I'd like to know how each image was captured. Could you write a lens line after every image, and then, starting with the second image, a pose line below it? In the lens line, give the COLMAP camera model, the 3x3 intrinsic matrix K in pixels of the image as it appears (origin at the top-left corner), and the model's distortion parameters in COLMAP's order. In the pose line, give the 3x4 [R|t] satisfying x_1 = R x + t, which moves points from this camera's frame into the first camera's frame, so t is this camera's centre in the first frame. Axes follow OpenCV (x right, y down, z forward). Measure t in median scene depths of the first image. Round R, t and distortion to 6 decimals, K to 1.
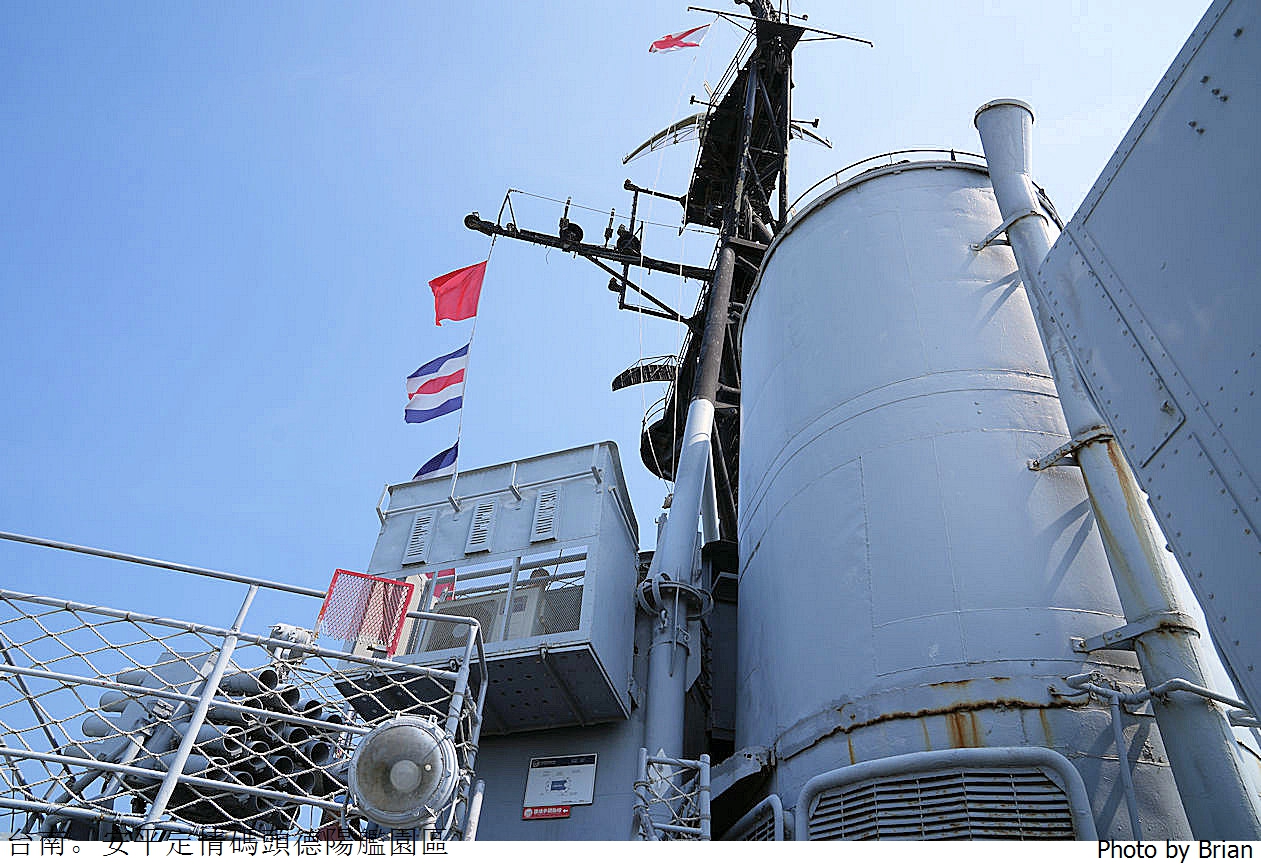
lens RADIAL K [[874.4, 0, 624.8], [0, 874.4, 416.4], [0, 0, 1]] dist [-0.142141, 0.126726]
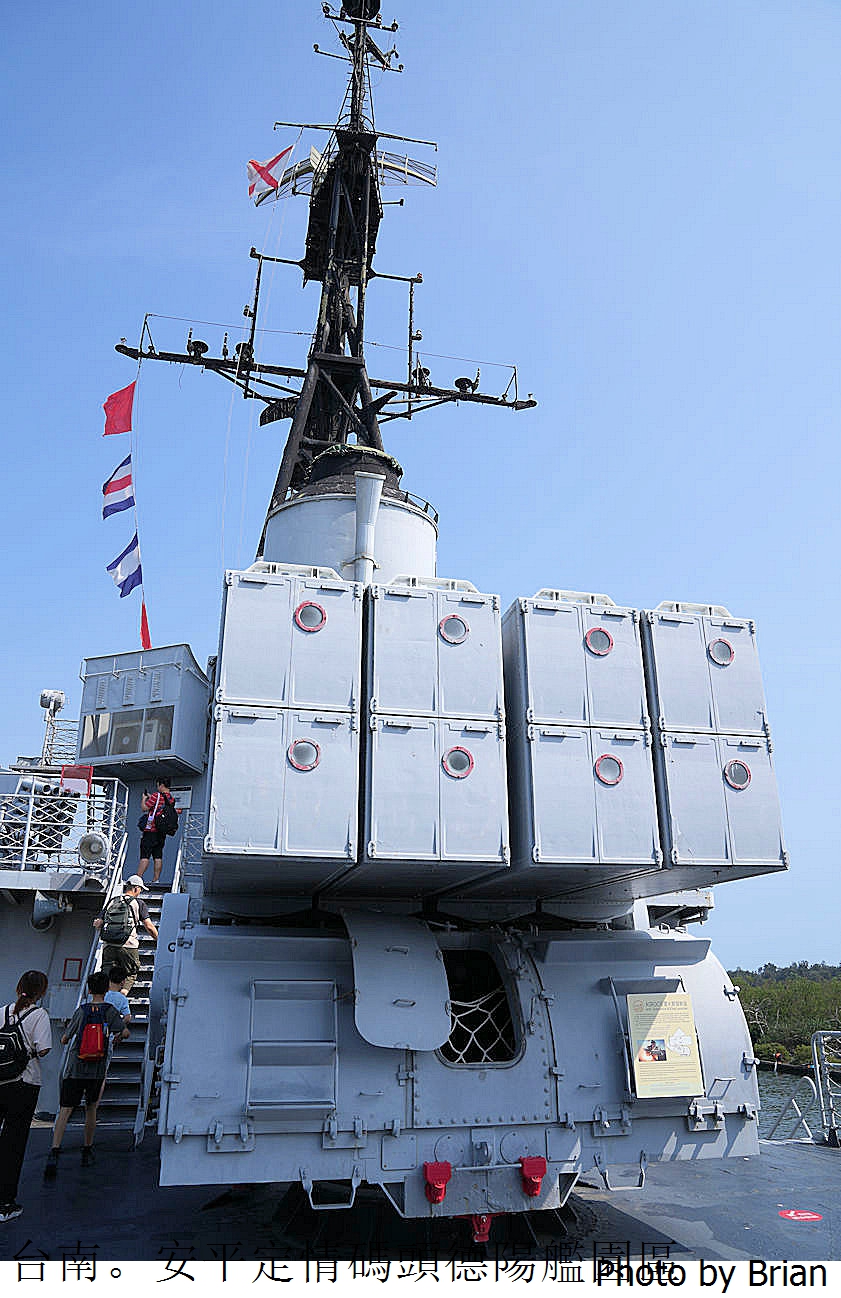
lens RADIAL K [[851.4, 0, 420.5], [0, 851.4, 649.0], [0, 0, 1]] dist [-0.082336, -0.000006]
pose [[0.997569, -0.062823, 0.030144, 0.210679], [0.042378, 0.890388, 0.453226, -0.373441], [-0.055313, -0.450847, 0.890886, -0.359948]]
